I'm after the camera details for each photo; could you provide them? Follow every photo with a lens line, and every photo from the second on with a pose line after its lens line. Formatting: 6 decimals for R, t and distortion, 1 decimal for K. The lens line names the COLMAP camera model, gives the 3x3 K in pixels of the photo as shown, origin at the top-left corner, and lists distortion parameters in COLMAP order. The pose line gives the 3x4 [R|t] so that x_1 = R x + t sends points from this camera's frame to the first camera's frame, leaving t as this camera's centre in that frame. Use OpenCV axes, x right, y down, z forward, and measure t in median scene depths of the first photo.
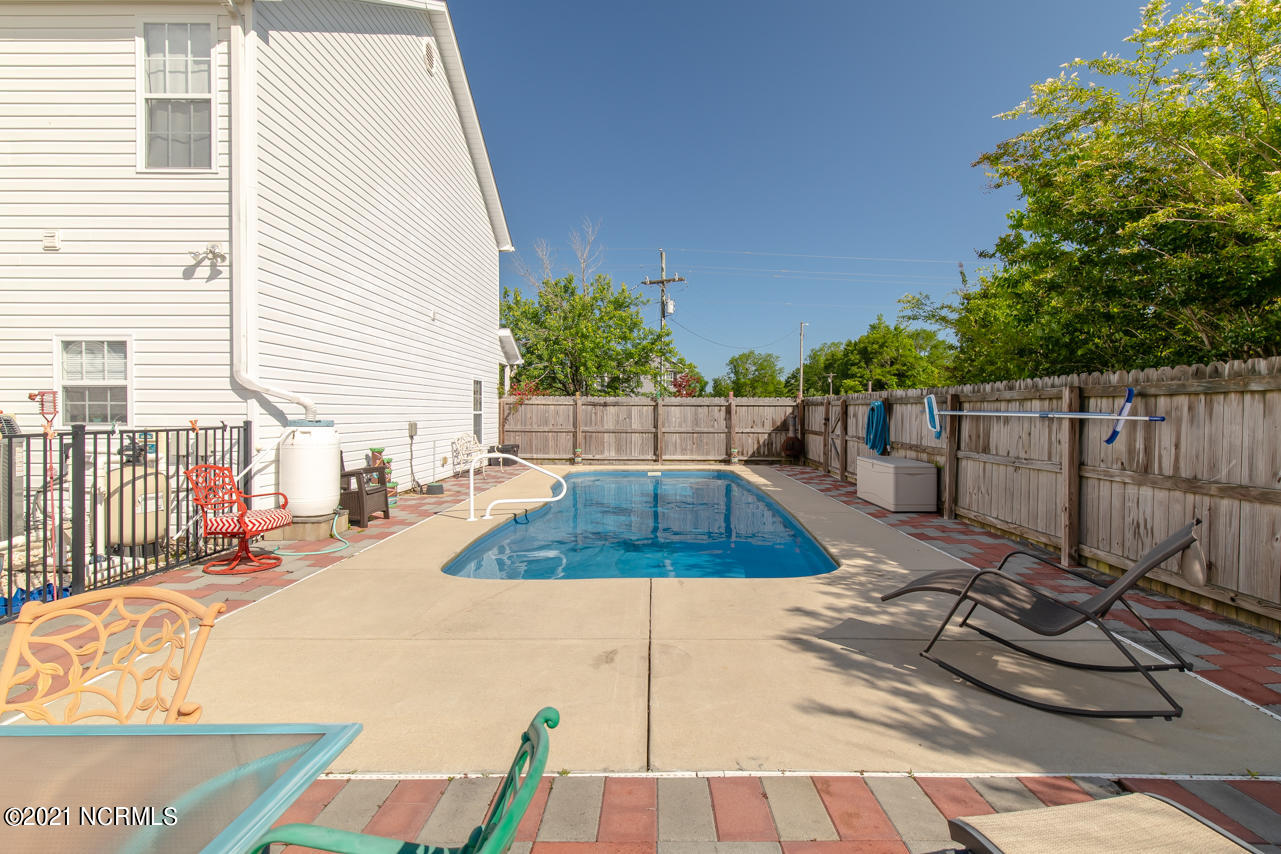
lens RADIAL K [[615.9, 0, 653.4], [0, 615.9, 414.4], [0, 0, 1]] dist [0.012171, -0.000167]
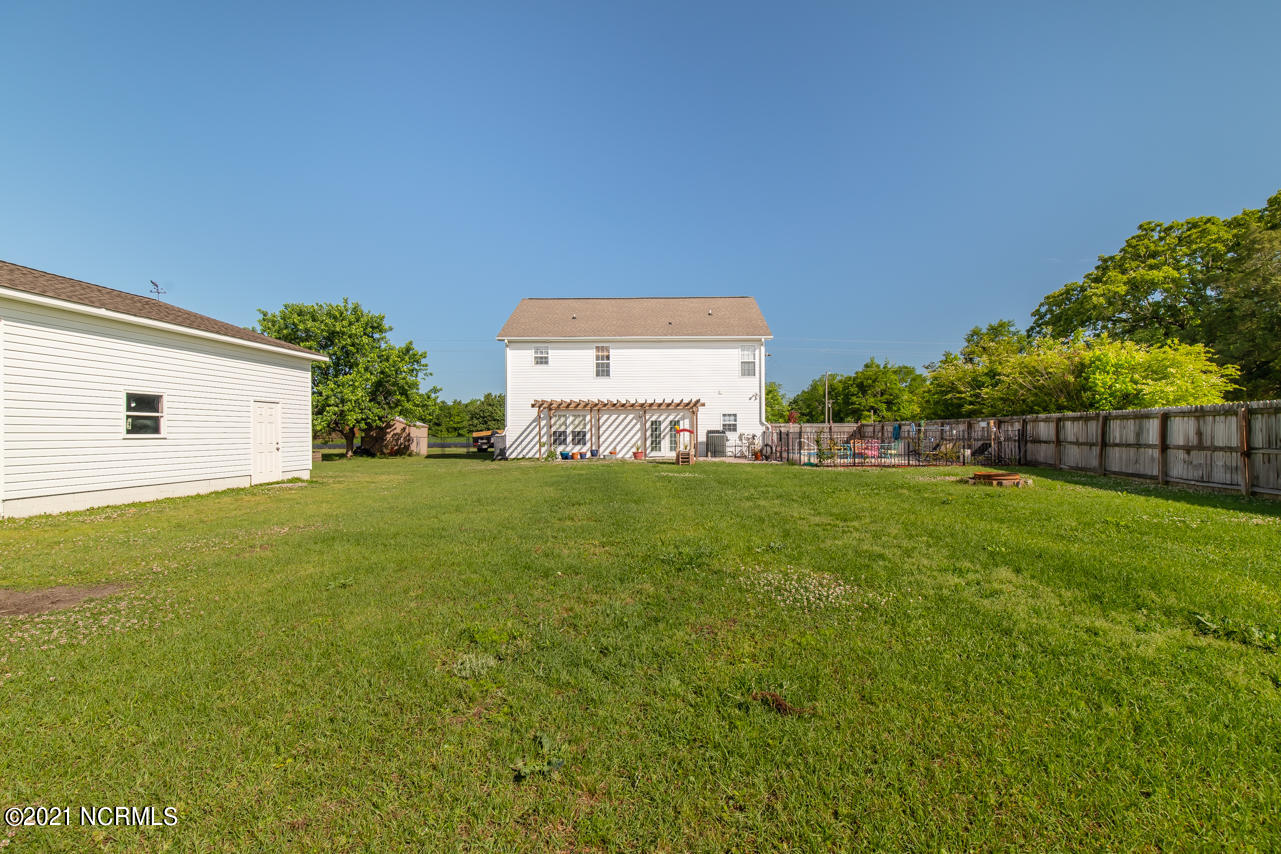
lens RADIAL K [[572.6, 0, 662.1], [0, 572.6, 438.4], [0, 0, 1]] dist [0.013055, -0.001634]
pose [[0.999866, -0.010415, 0.012600, -1.022039], [0.010359, 0.999936, 0.004499, 0.027030], [-0.012646, -0.004368, 0.999910, -2.276213]]
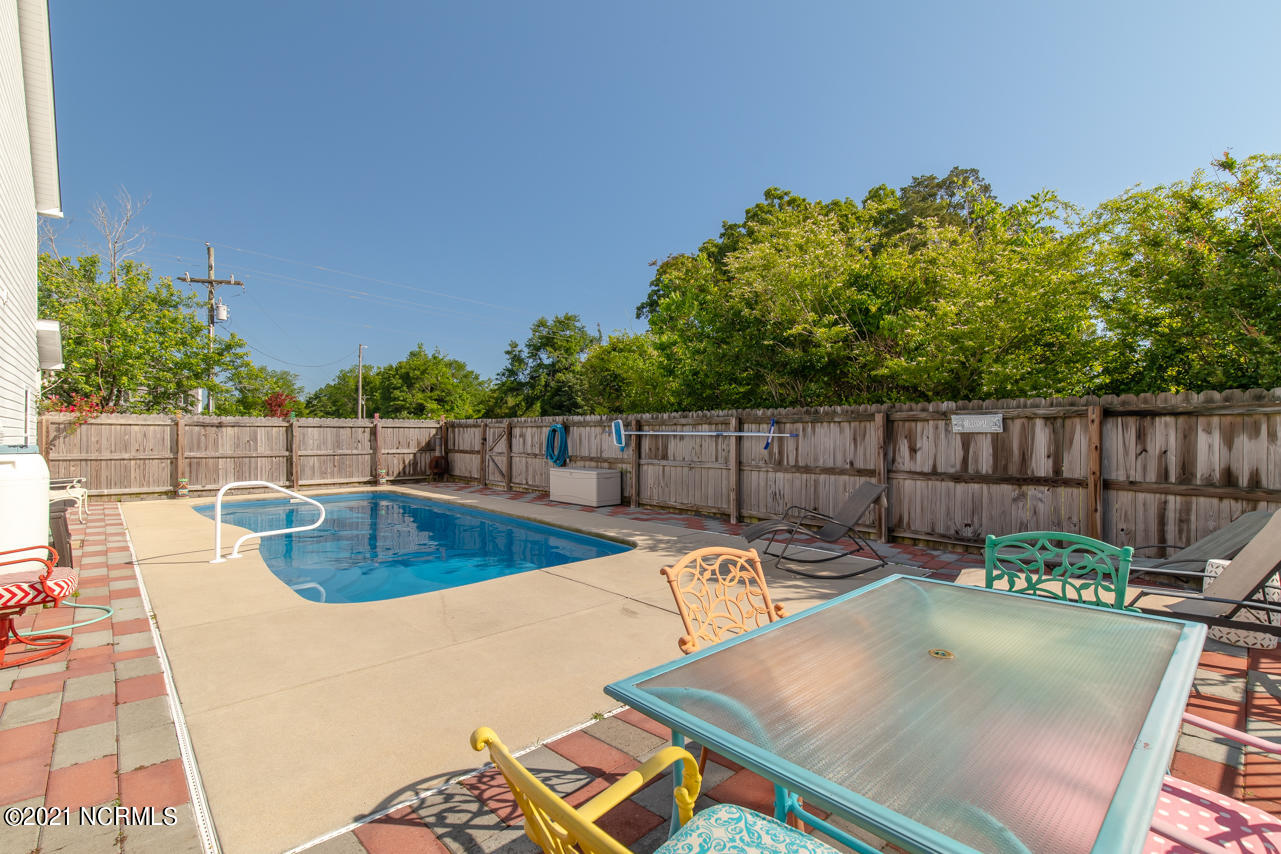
lens RADIAL K [[572.6, 0, 646.1], [0, 572.6, 432.2], [0, 0, 1]] dist [0.013055, -0.001634]
pose [[0.727275, -0.001335, 0.686345, -0.343272], [0.005948, 0.999973, -0.004359, 0.001422], [-0.686321, 0.007253, 0.727263, 0.020439]]
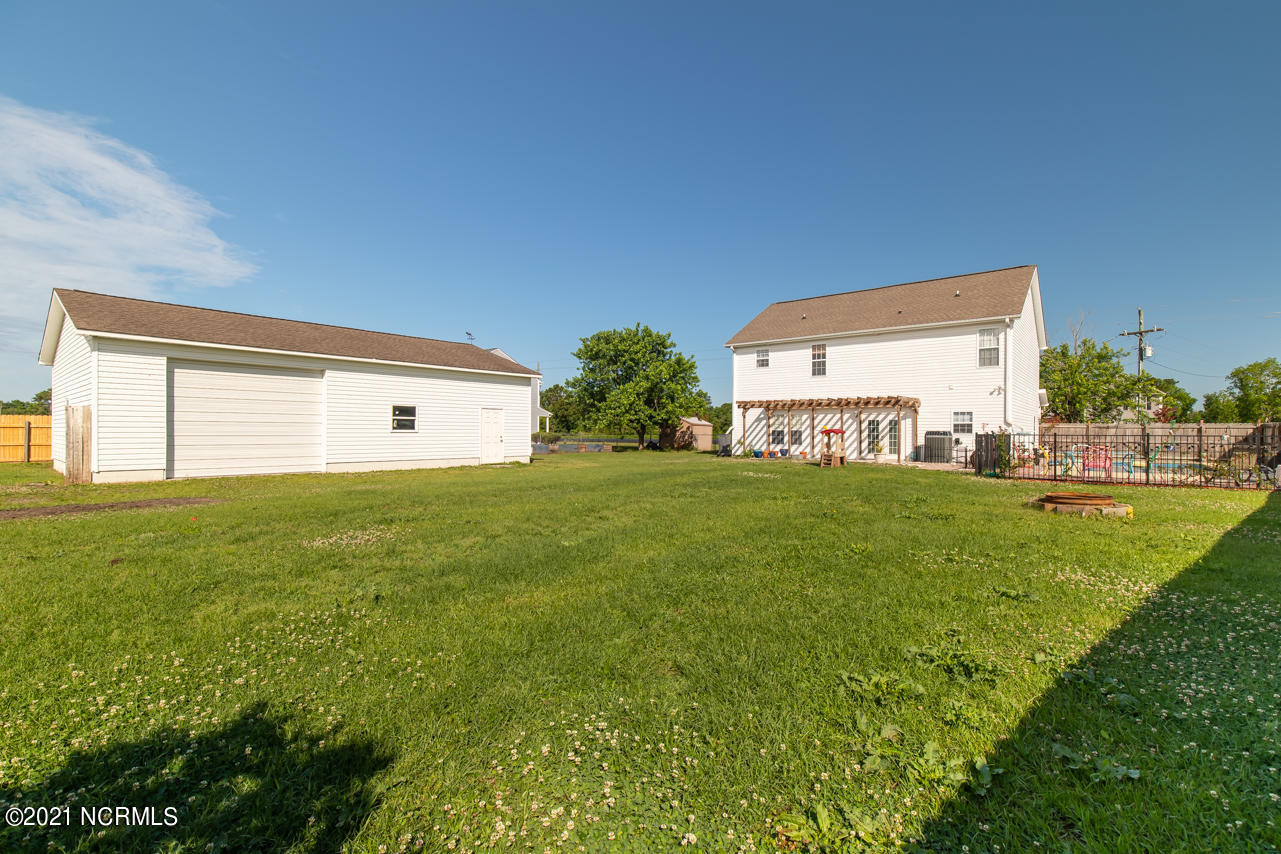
lens RADIAL K [[572.6, 0, 658.3], [0, 572.6, 434.0], [0, 0, 1]] dist [0.013055, -0.001634]
pose [[0.789042, 0.003172, -0.614330, -0.138260], [-0.006055, 0.999978, -0.002613, 0.027017], [0.614309, 0.005782, 0.789045, -2.097560]]
